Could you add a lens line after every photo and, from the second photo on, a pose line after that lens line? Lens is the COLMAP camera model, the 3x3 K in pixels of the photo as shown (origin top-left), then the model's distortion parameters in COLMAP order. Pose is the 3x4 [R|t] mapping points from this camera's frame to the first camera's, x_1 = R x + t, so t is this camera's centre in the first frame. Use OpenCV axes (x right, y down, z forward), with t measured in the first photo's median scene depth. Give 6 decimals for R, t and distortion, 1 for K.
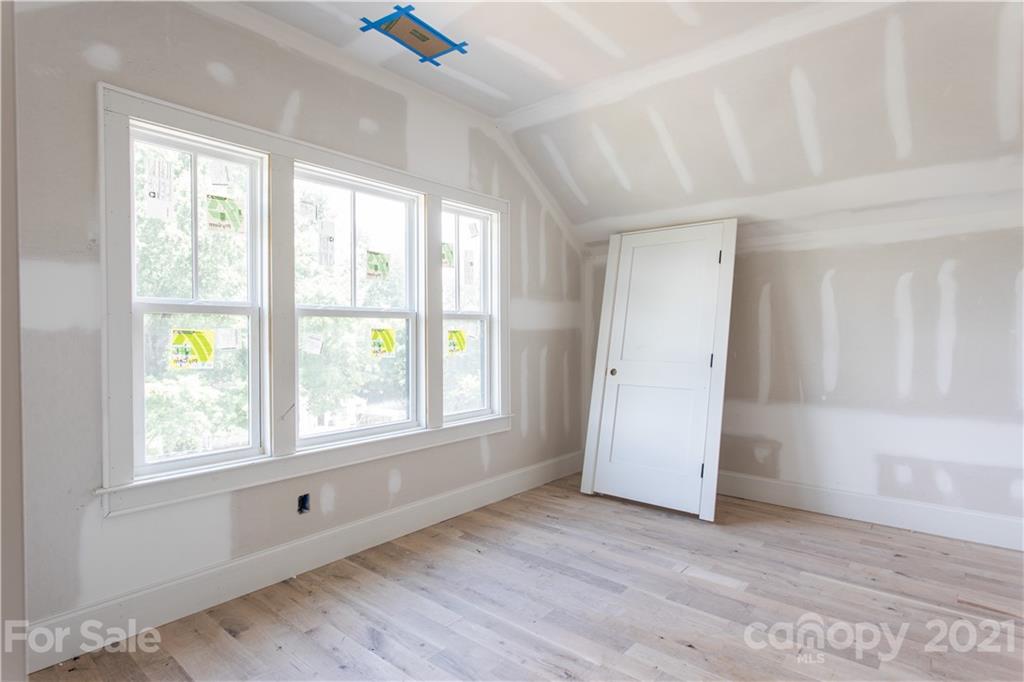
lens RADIAL K [[533.9, 0, 512.0], [0, 533.9, 341.0], [0, 0, 1]] dist [0.002164, 0.000835]
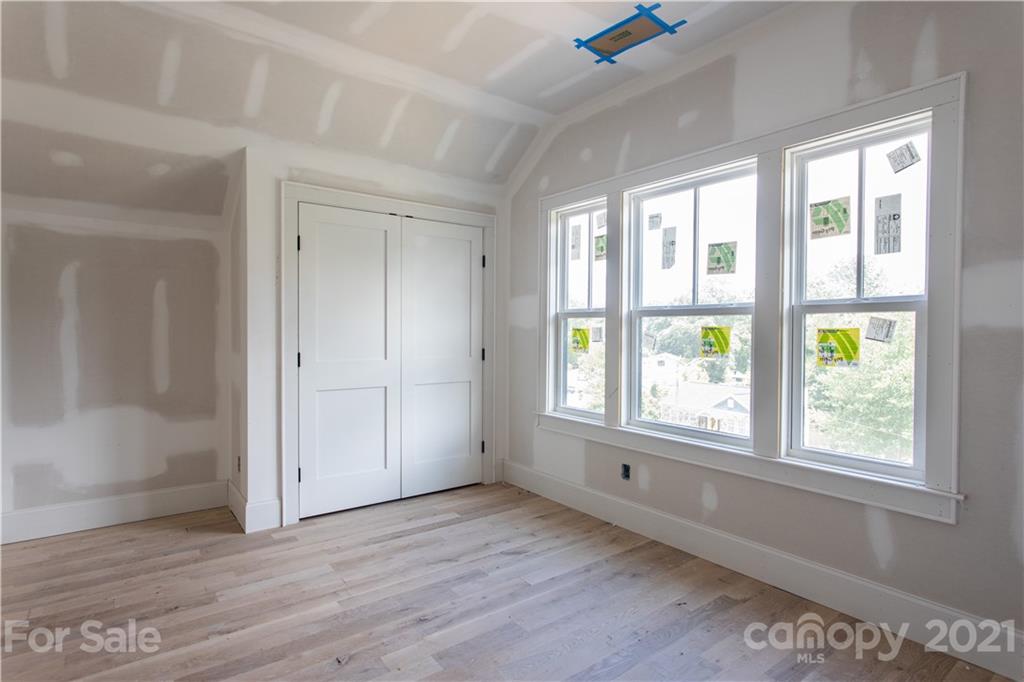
lens RADIAL K [[533.9, 0, 512.0], [0, 533.9, 341.0], [0, 0, 1]] dist [0.002164, 0.000835]
pose [[-0.228320, 0.020899, -0.973362, 0.773266], [-0.021108, 0.999428, 0.026410, -0.016916], [0.973357, 0.026576, -0.227748, 0.933247]]
